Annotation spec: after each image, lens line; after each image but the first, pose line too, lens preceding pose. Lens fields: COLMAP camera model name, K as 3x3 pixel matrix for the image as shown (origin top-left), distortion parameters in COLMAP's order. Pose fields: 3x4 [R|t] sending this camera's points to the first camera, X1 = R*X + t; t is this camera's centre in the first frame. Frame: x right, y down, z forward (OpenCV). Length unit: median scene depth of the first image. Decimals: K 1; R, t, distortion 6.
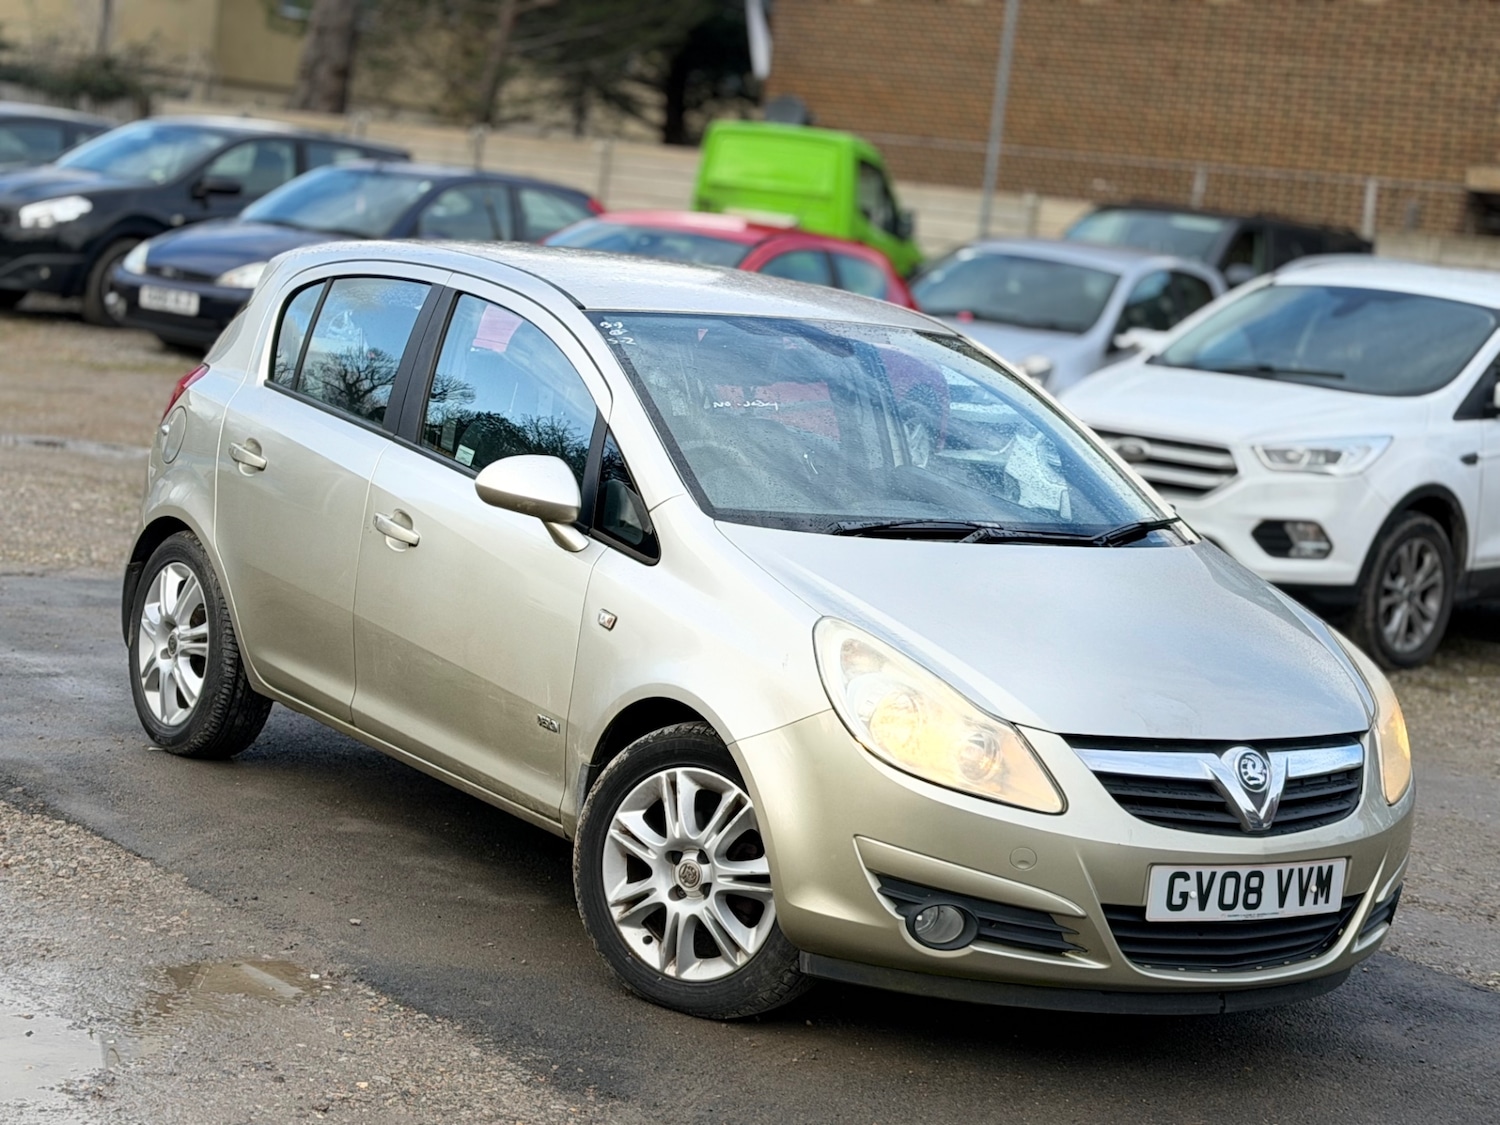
lens RADIAL K [[3244.0, 0, 752.0], [0, 3244.0, 576.2], [0, 0, 1]] dist [0.140016, 0.000000]
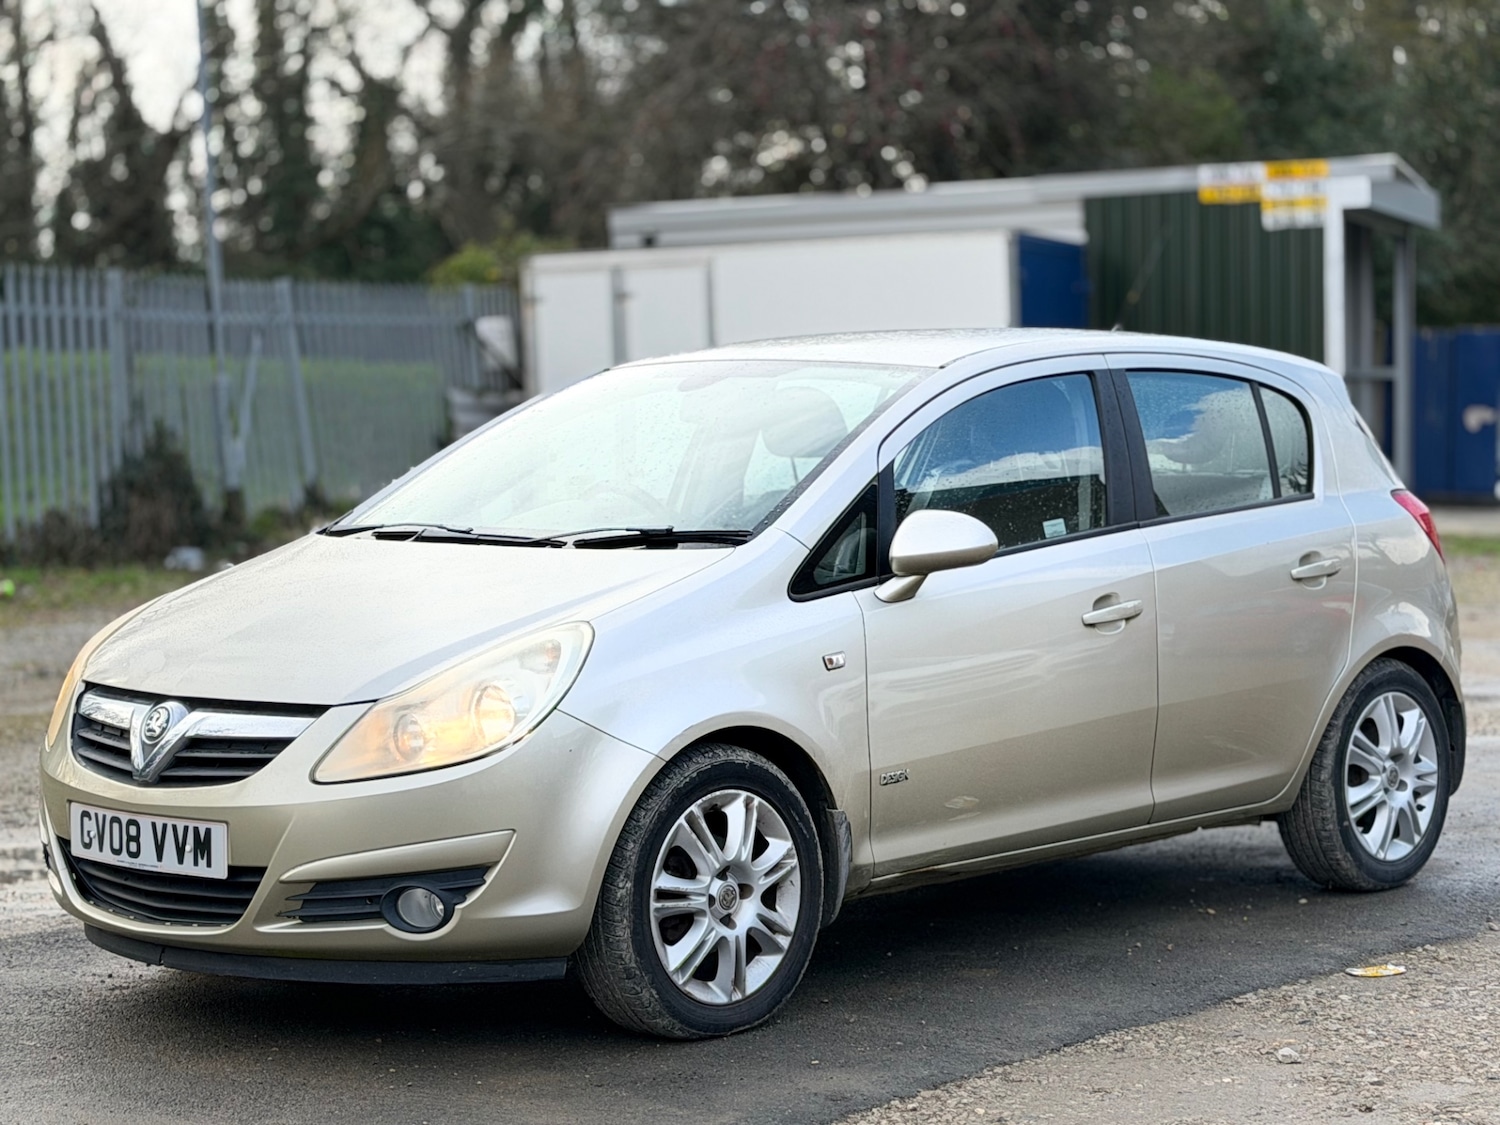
lens RADIAL K [[3244.0, 0, 745.6], [0, 3244.0, 558.6], [0, 0, 1]] dist [0.140016, 0.000000]
pose [[0.224521, -0.051825, -0.973090, 1.167090], [-0.093316, 0.992852, -0.074408, 0.065852], [0.969991, 0.107511, 0.218080, 0.930970]]
